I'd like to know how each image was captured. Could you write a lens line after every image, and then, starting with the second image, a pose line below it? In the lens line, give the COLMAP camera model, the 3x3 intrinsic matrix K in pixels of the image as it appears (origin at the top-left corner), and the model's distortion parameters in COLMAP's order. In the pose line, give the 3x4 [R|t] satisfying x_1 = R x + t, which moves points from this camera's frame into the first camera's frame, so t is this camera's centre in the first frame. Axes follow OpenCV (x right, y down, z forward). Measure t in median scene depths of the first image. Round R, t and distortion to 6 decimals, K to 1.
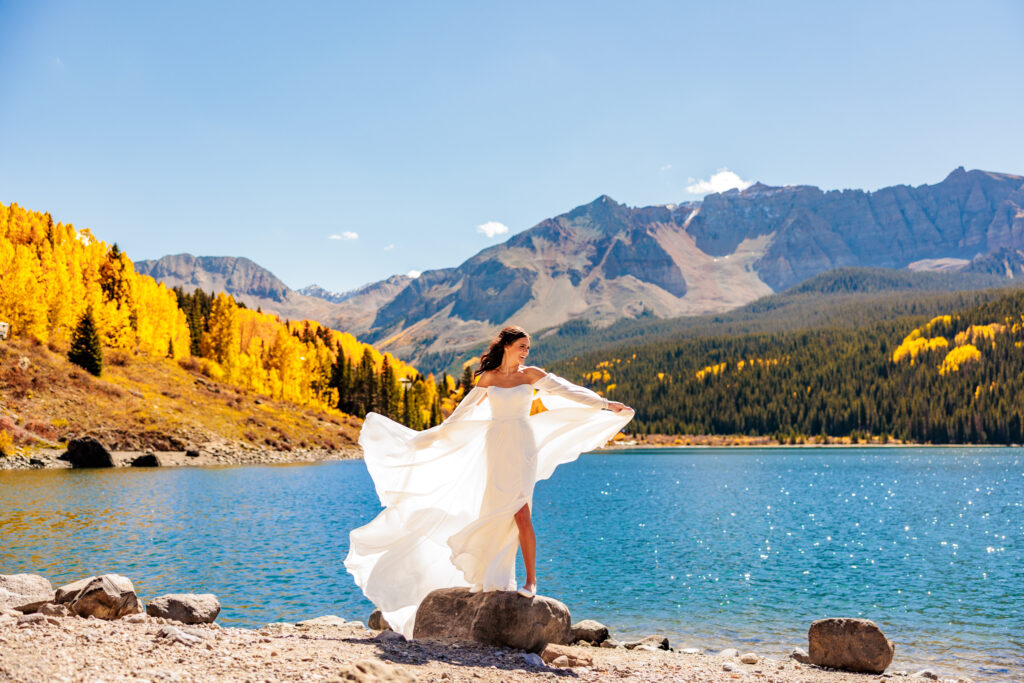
lens RADIAL K [[1177.3, 0, 600.1], [0, 1177.3, 371.9], [0, 0, 1]] dist [0.018890, -0.032158]
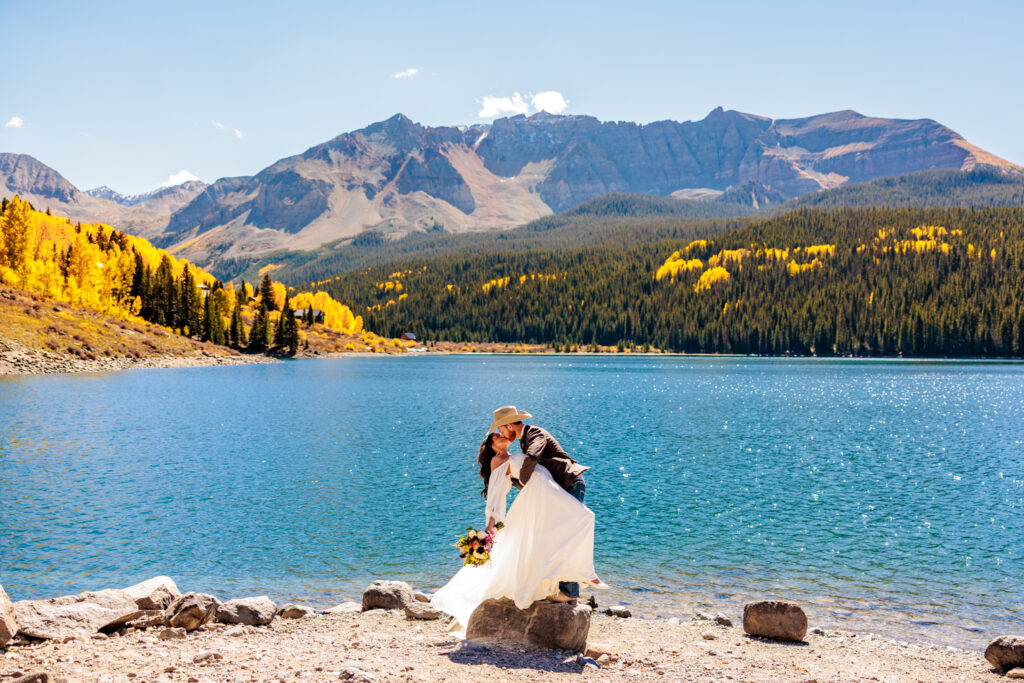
lens RADIAL K [[1140.8, 0, 574.8], [0, 1140.8, 320.1], [0, 0, 1]] dist [0.007732, 0.031591]
pose [[0.972420, 0.017837, 0.232553, -0.079190], [-0.036025, 0.996593, 0.074200, -0.048109], [-0.230437, -0.080531, 0.969749, -0.041112]]
